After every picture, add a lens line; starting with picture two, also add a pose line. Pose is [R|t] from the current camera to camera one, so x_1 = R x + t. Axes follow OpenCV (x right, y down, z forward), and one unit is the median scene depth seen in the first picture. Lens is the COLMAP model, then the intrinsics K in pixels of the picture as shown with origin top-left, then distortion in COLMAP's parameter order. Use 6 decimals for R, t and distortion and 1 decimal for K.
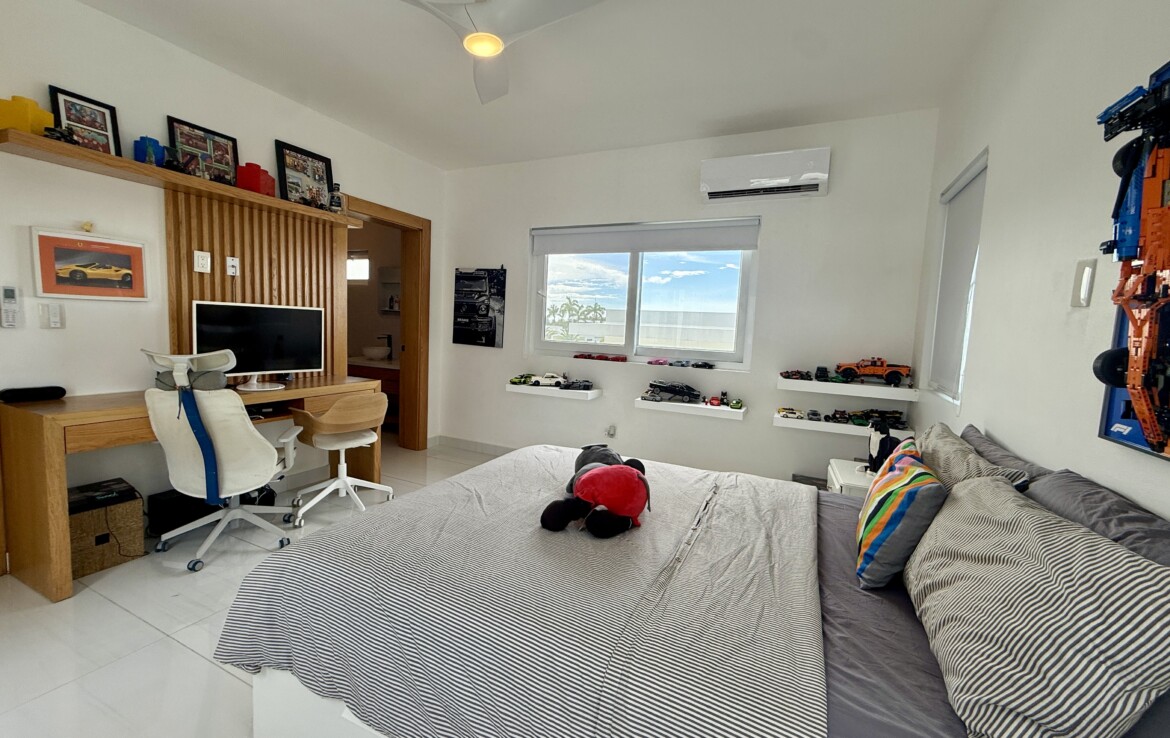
lens RADIAL K [[465.7, 0, 585.8], [0, 465.7, 366.7], [0, 0, 1]] dist [0.000552, 0.000165]
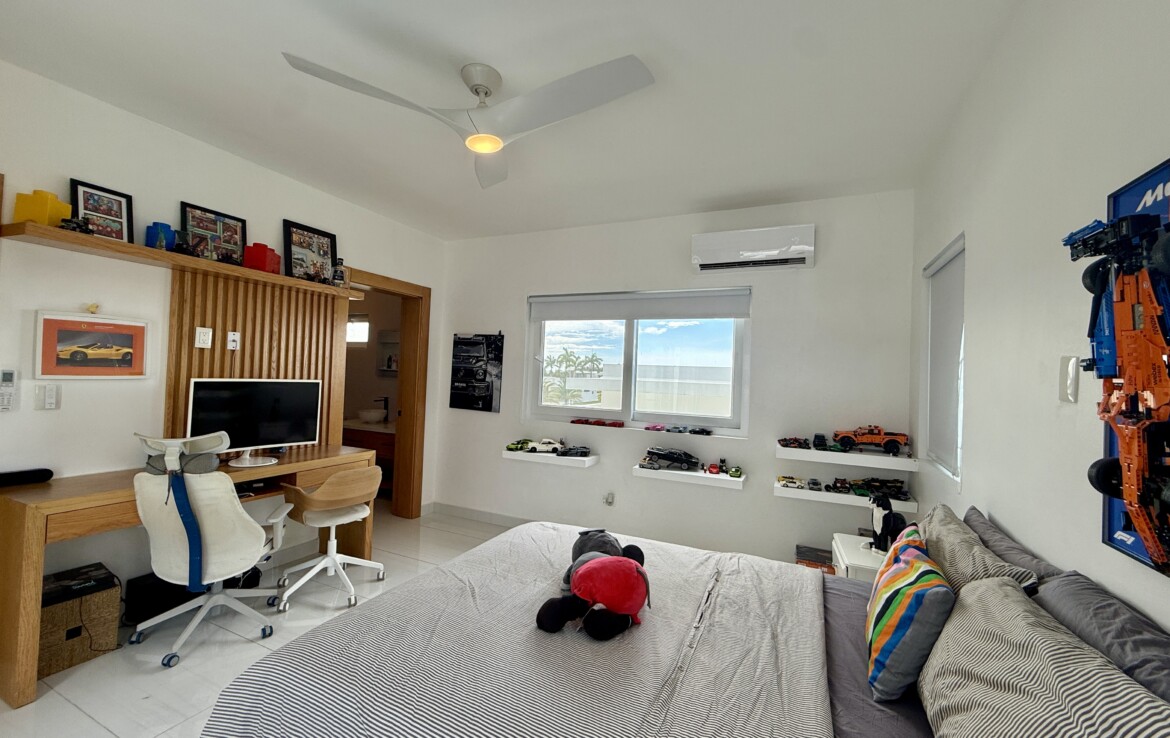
lens RADIAL K [[465.7, 0, 585.8], [0, 465.7, 366.7], [0, 0, 1]] dist [0.000552, 0.000165]
pose [[0.999952, -0.007561, 0.006179, 0.001789], [0.008180, 0.994207, -0.107170, -0.052351], [-0.005333, 0.107215, 0.994222, -0.005932]]
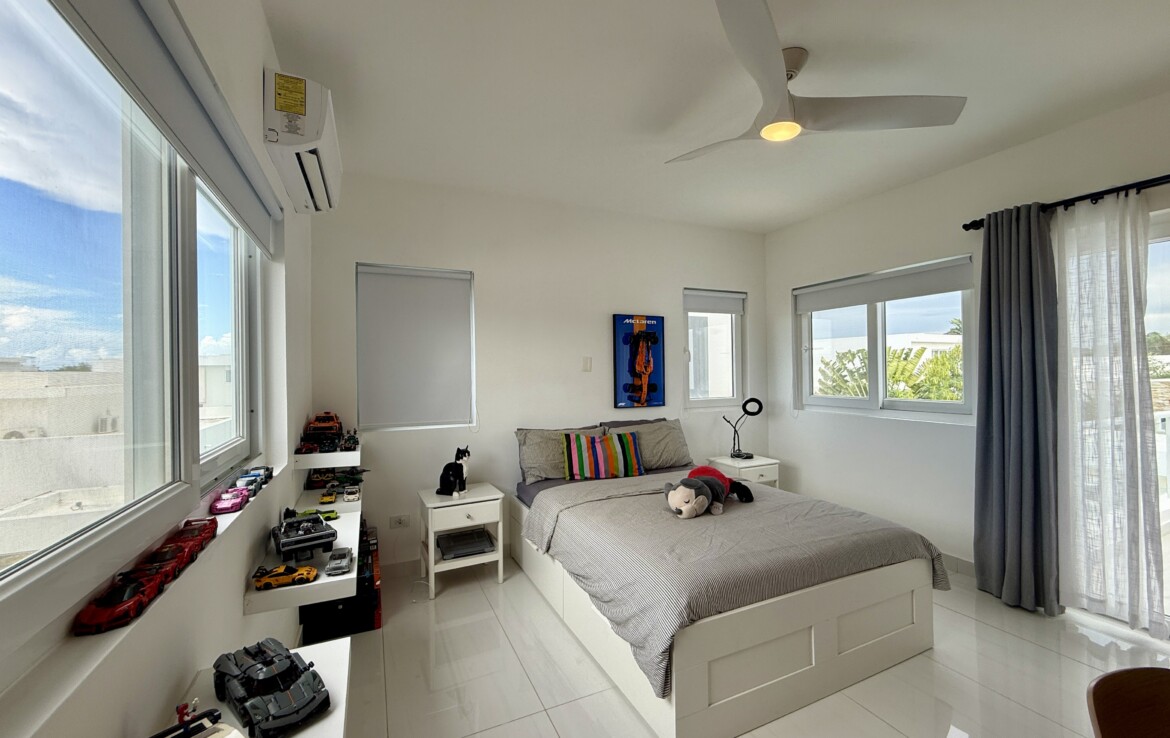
lens RADIAL K [[465.7, 0, 585.8], [0, 465.7, 366.7], [0, 0, 1]] dist [0.000552, 0.000165]
pose [[-0.767954, -0.031689, 0.639721, -0.444199], [0.033109, 0.995476, 0.089057, -0.216073], [-0.639649, 0.089572, -0.763430, 1.664348]]
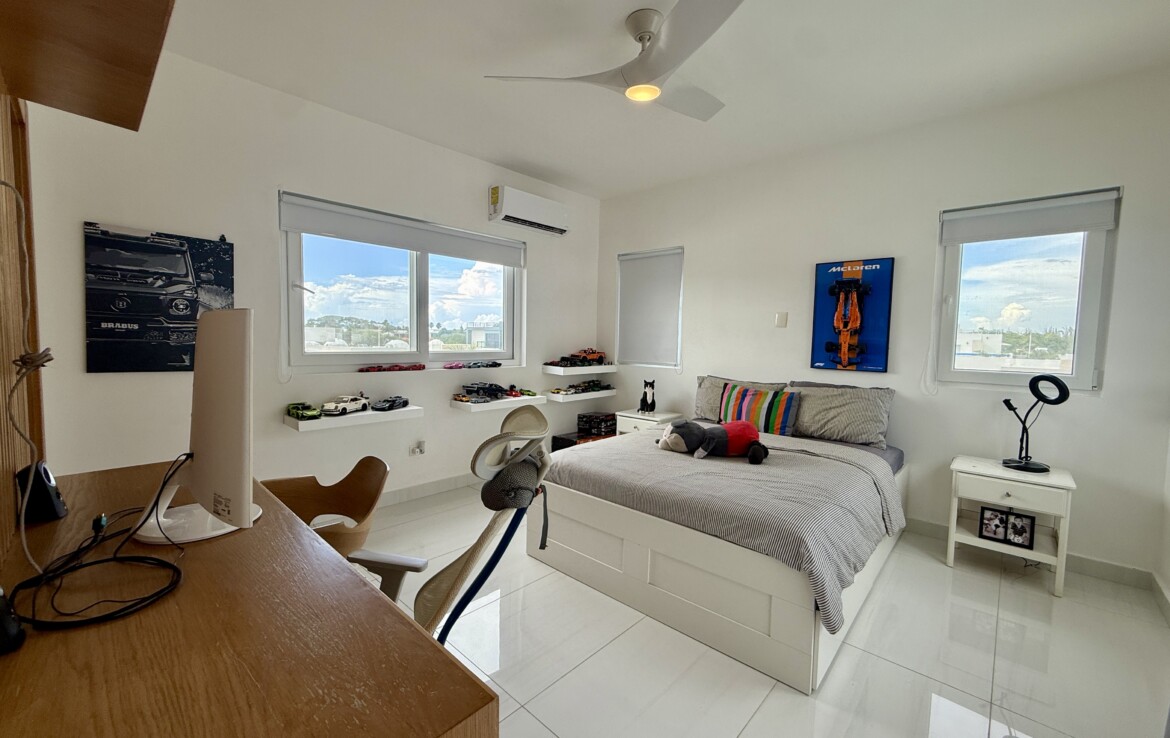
lens RADIAL K [[465.7, 0, 585.8], [0, 465.7, 366.7], [0, 0, 1]] dist [0.000552, 0.000165]
pose [[0.307778, -0.100299, 0.946157, -1.088410], [0.074452, 0.993918, 0.081143, -0.106326], [-0.948541, 0.045470, 0.313374, 0.630570]]
